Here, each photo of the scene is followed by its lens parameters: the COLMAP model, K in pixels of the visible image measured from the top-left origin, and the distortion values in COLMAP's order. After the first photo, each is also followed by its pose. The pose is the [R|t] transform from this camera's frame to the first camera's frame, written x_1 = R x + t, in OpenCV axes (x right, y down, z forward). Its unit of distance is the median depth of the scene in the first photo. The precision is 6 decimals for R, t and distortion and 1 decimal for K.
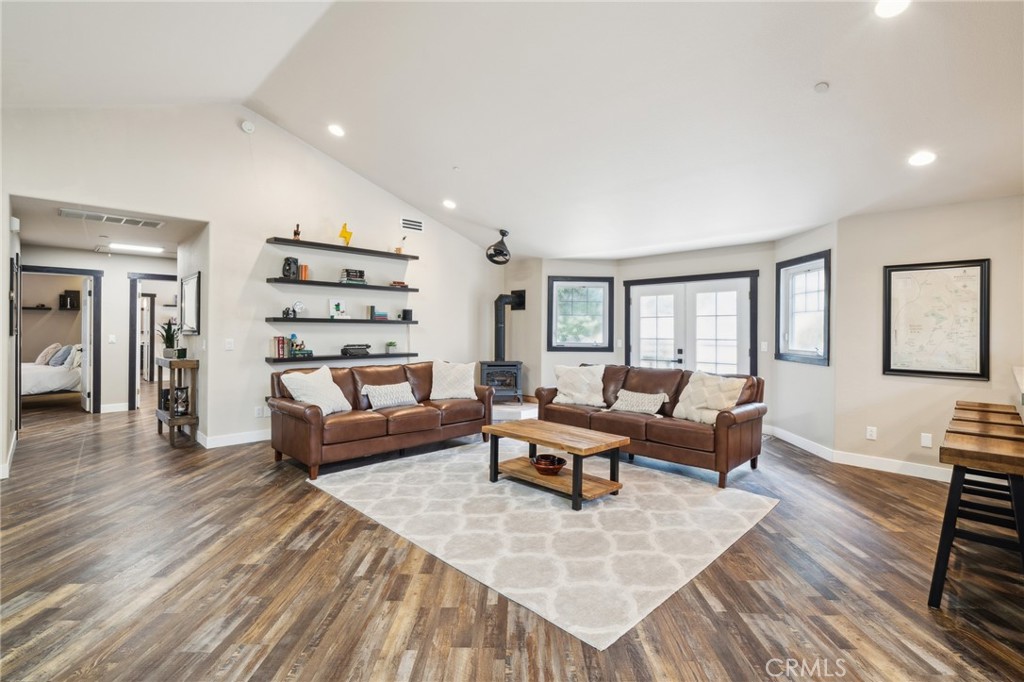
lens RADIAL K [[472.7, 0, 512.8], [0, 472.7, 330.7], [0, 0, 1]] dist [-0.000739, -0.000036]
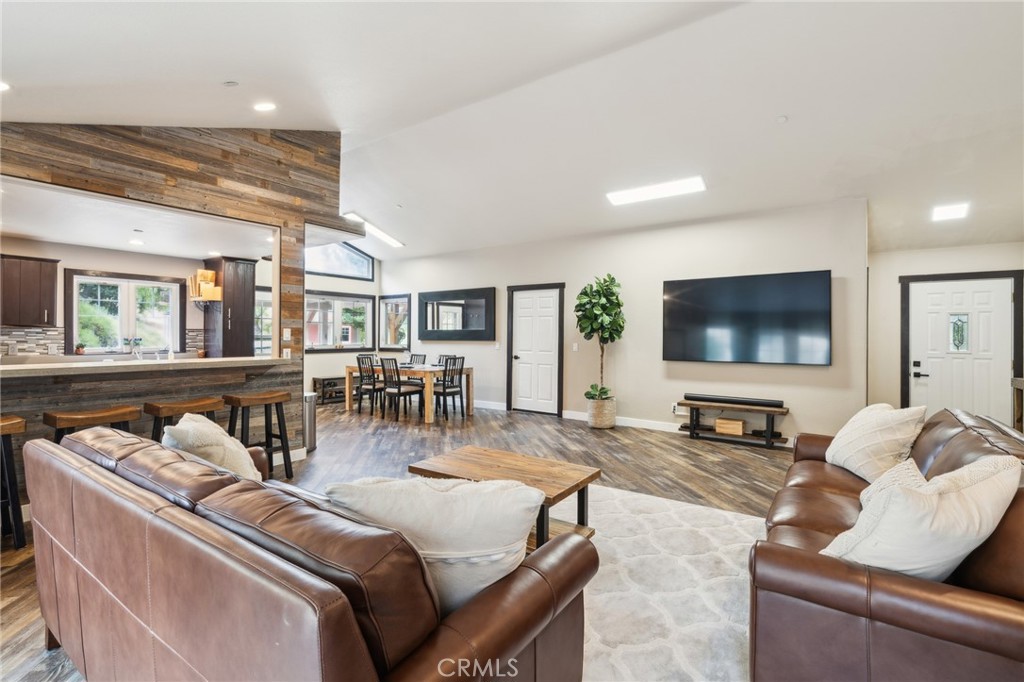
lens RADIAL K [[472.7, 0, 512.8], [0, 472.7, 330.7], [0, 0, 1]] dist [-0.000739, -0.000036]
pose [[-0.983851, -0.016014, -0.178270, 0.149974], [-0.015443, 0.999870, -0.004588, -0.005028], [0.178320, -0.001761, -0.983971, 1.239961]]
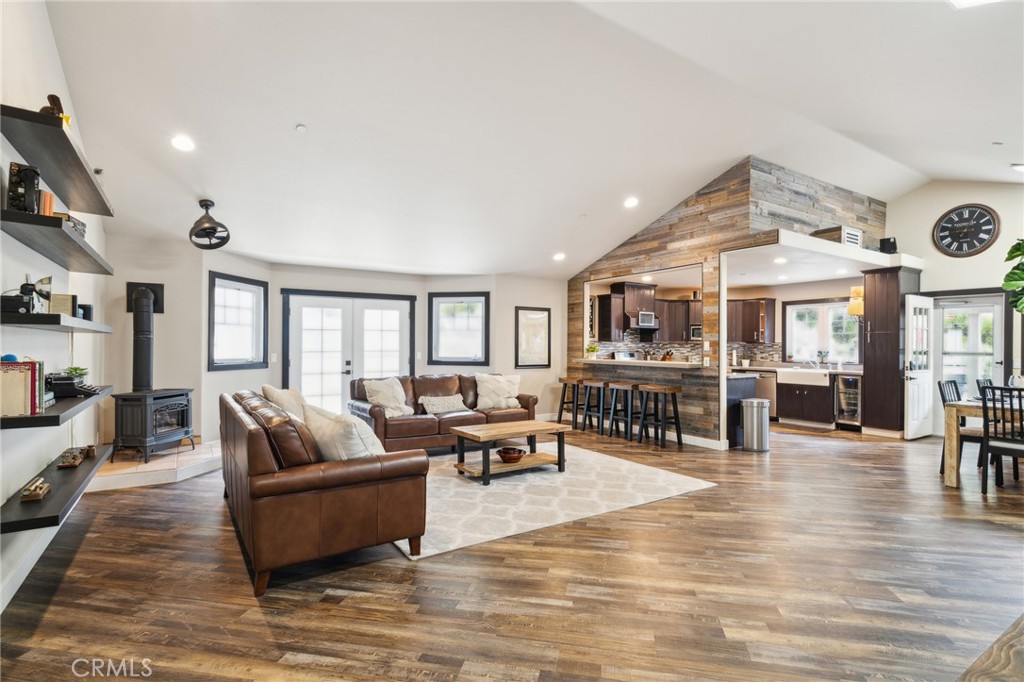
lens RADIAL K [[497.8, 0, 512.0], [0, 497.8, 341.0], [0, 0, 1]] dist [0.002872, 0.000310]
pose [[0.204893, 0.001644, 0.978783, -0.827266], [-0.000951, 0.999998, -0.001481, -0.005062], [-0.978784, -0.000627, 0.204894, 0.515134]]
